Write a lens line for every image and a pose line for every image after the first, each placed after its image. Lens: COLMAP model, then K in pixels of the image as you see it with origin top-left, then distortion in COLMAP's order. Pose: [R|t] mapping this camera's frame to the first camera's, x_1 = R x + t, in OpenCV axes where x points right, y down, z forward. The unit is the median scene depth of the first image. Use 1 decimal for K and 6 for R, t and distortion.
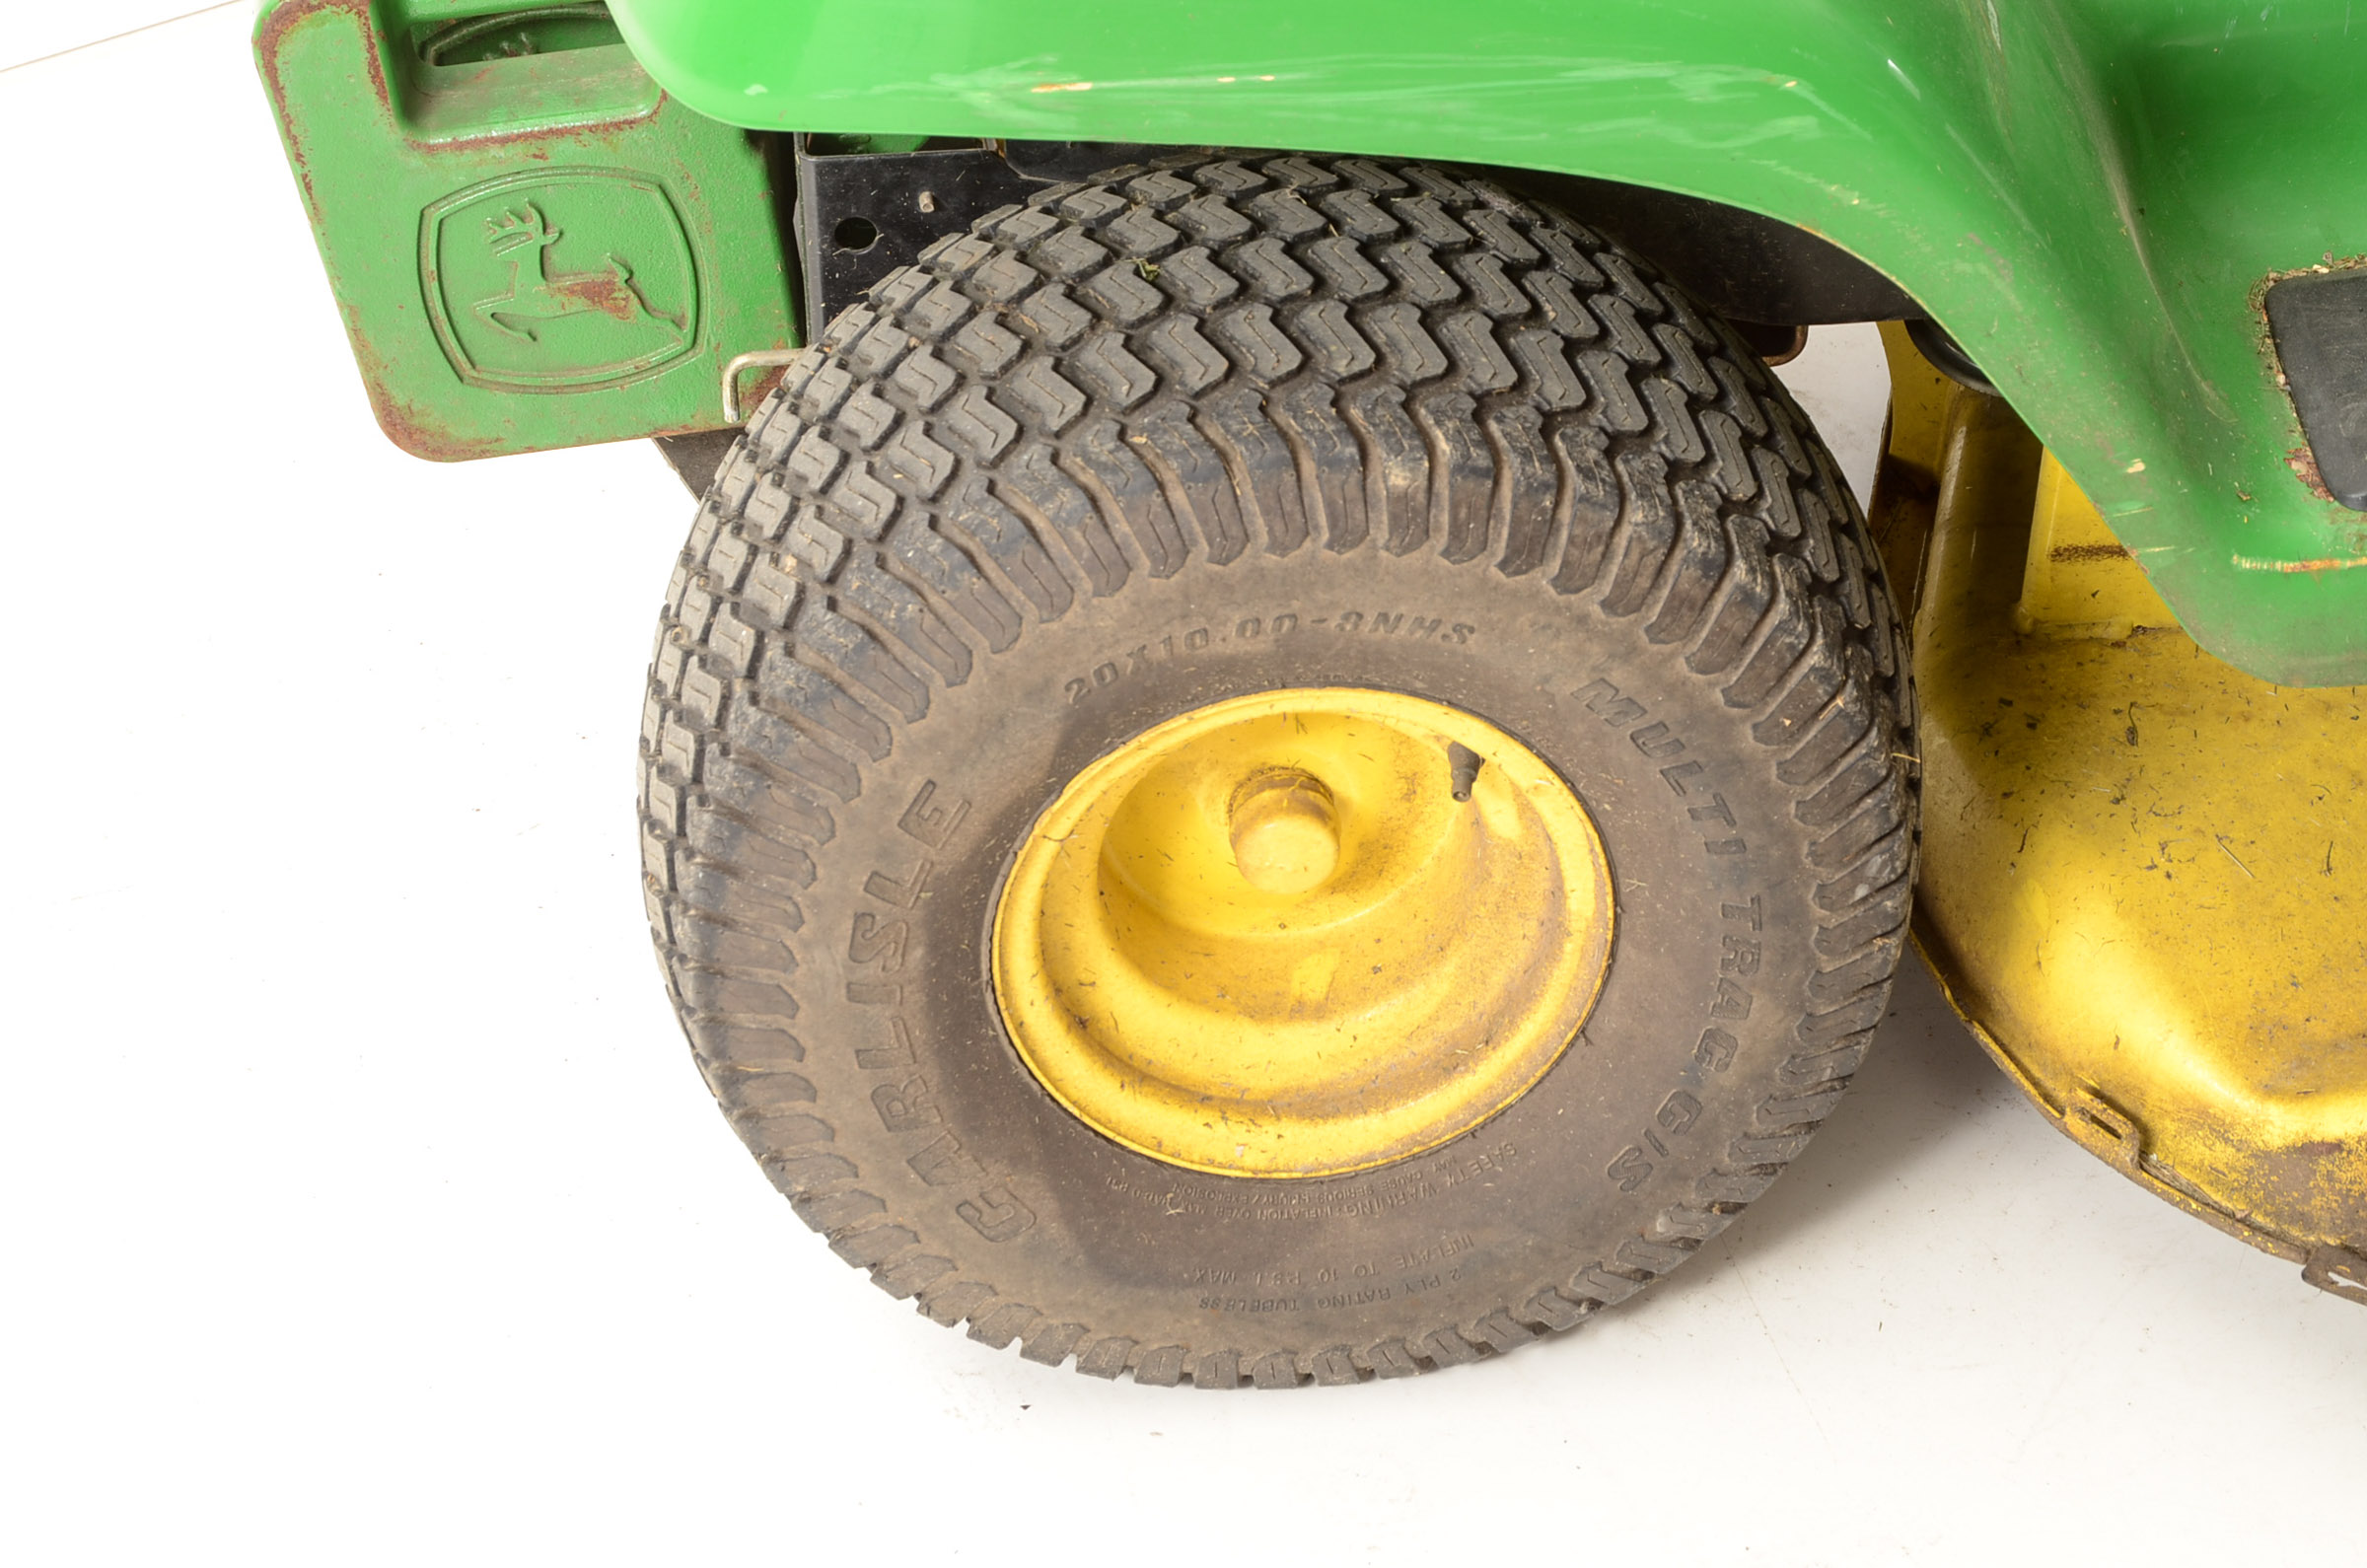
lens RADIAL K [[5289.5, 0, 1184.7], [0, 5289.5, 784.7], [0, 0, 1]] dist [0.179154, 0.000000]
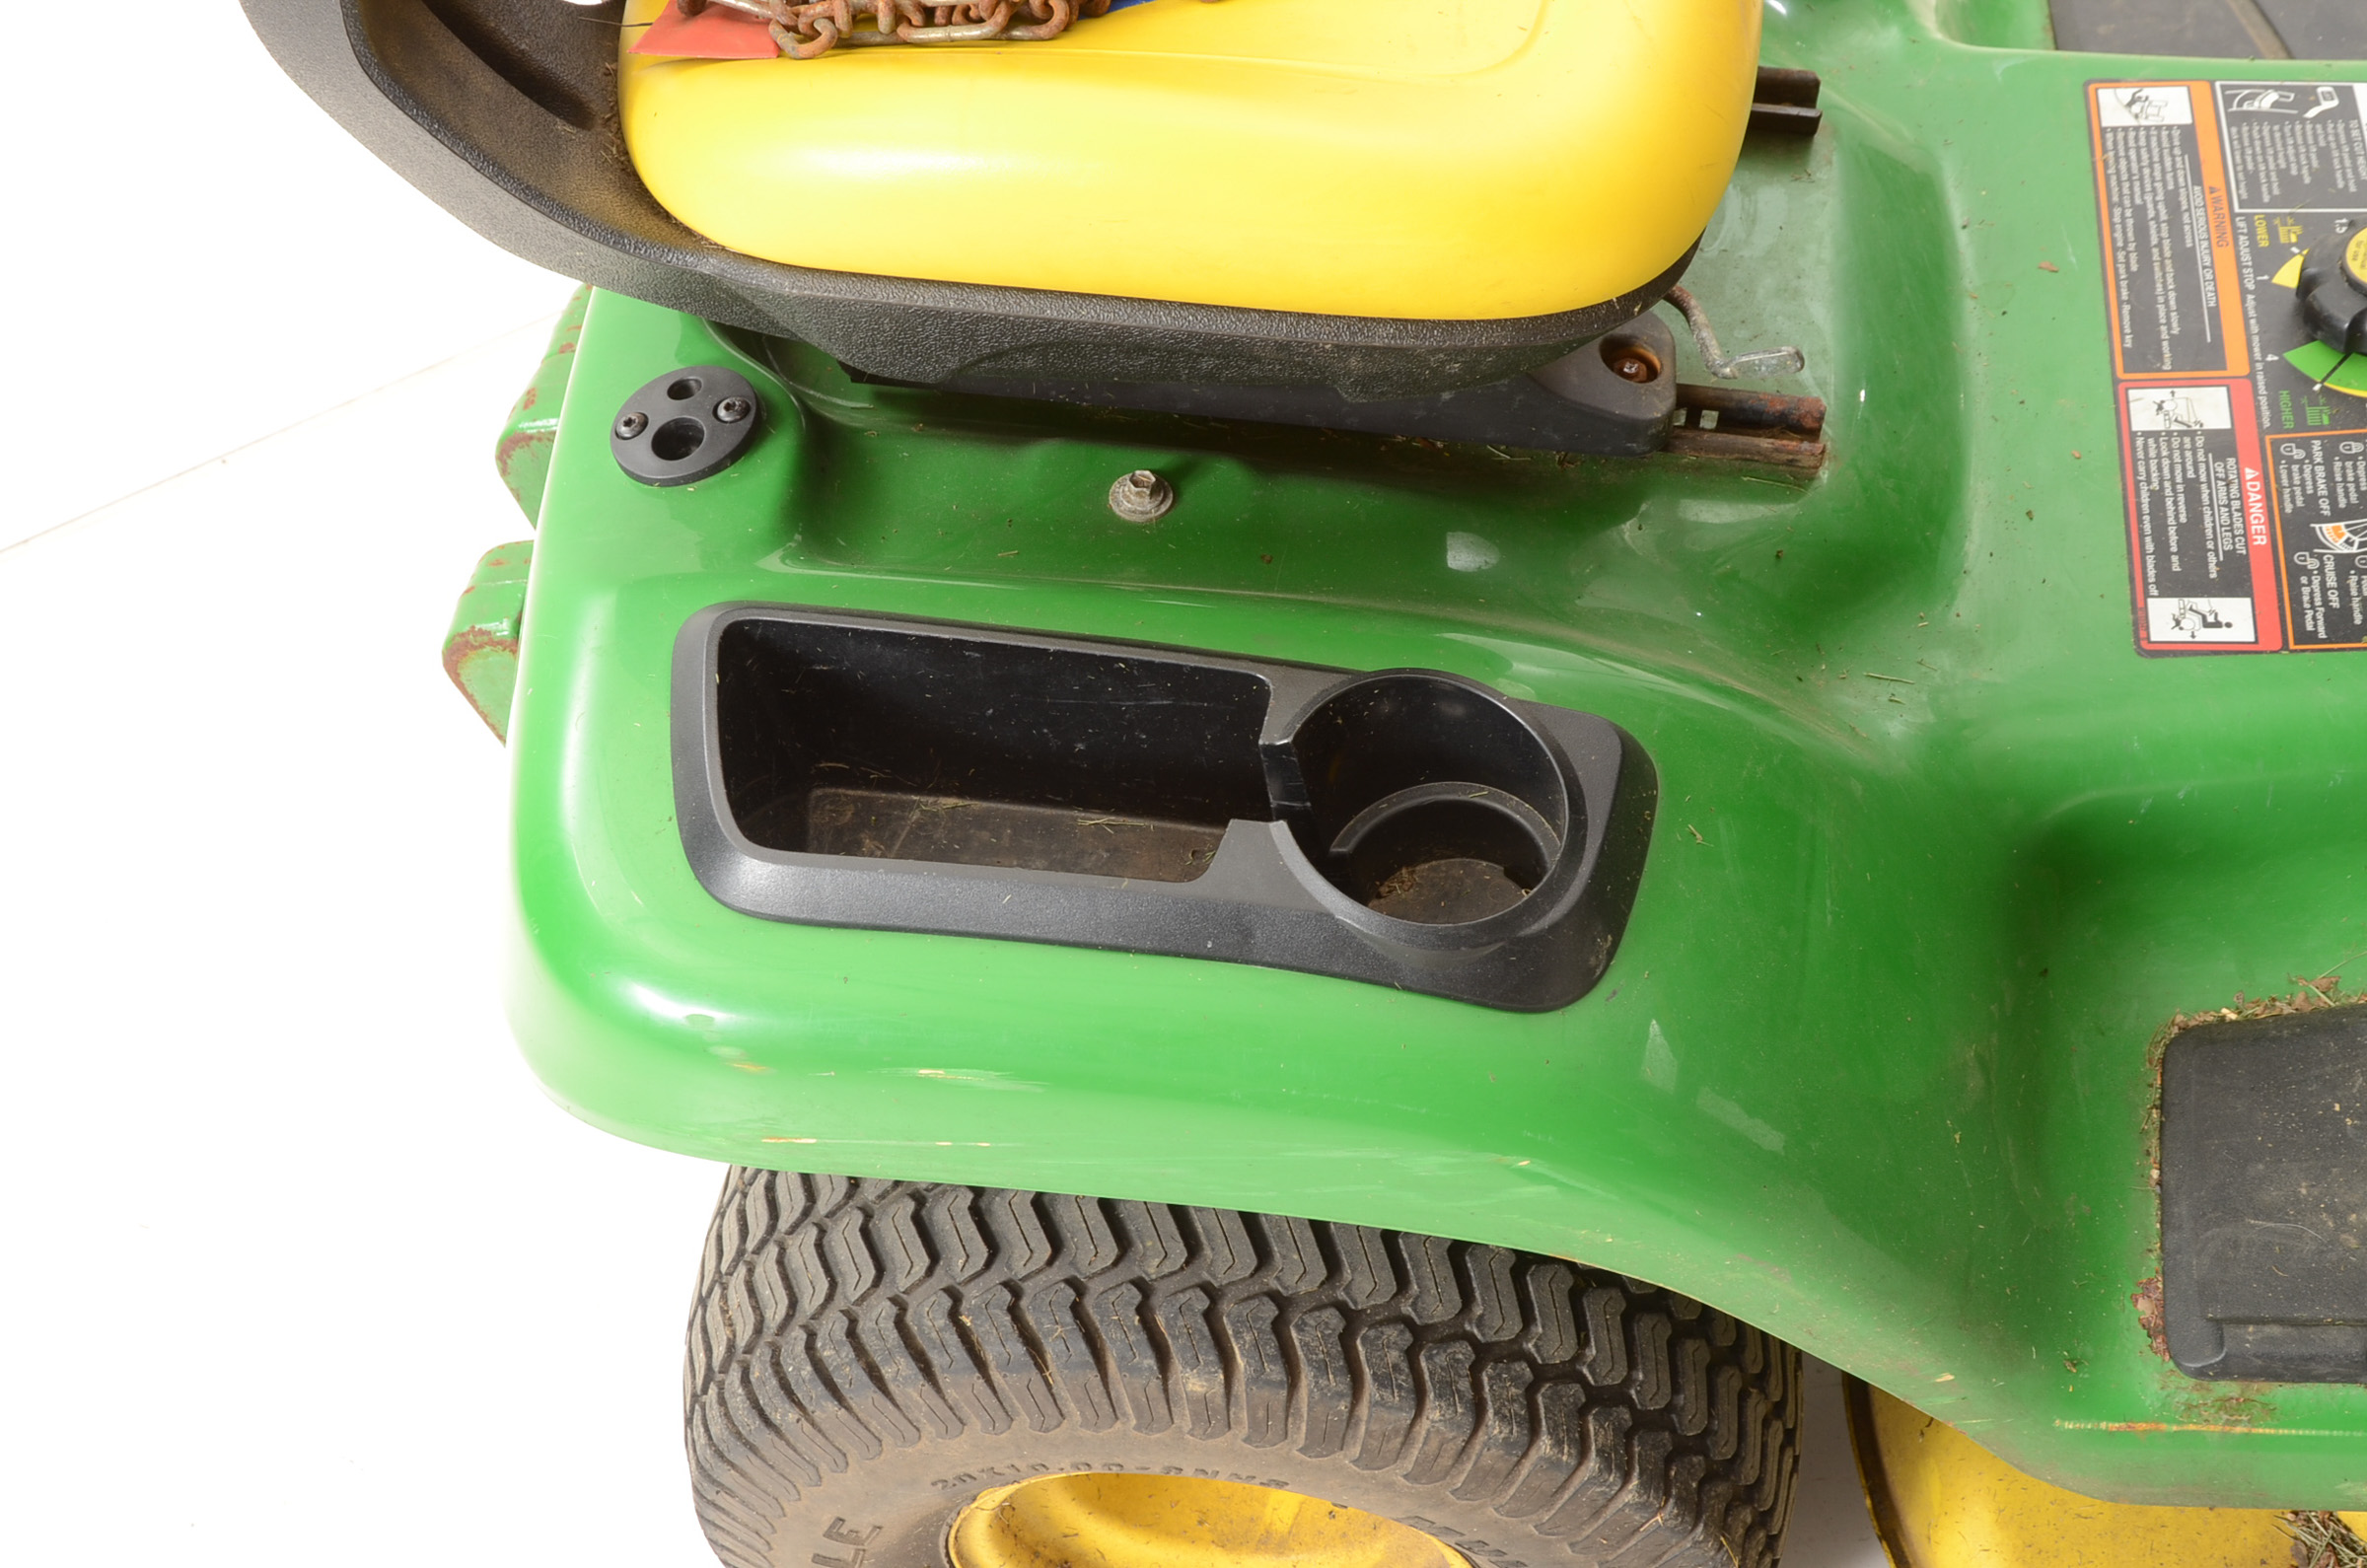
lens RADIAL K [[2904.1, 0, 1180.0], [0, 2904.1, 781.9], [0, 0, 1]] dist [-0.036574, 0.000000]
pose [[0.963154, 0.063174, -0.261425, 0.178603], [0.009394, 0.963527, 0.267447, -0.324488], [0.268786, -0.260049, 0.927431, 0.487117]]
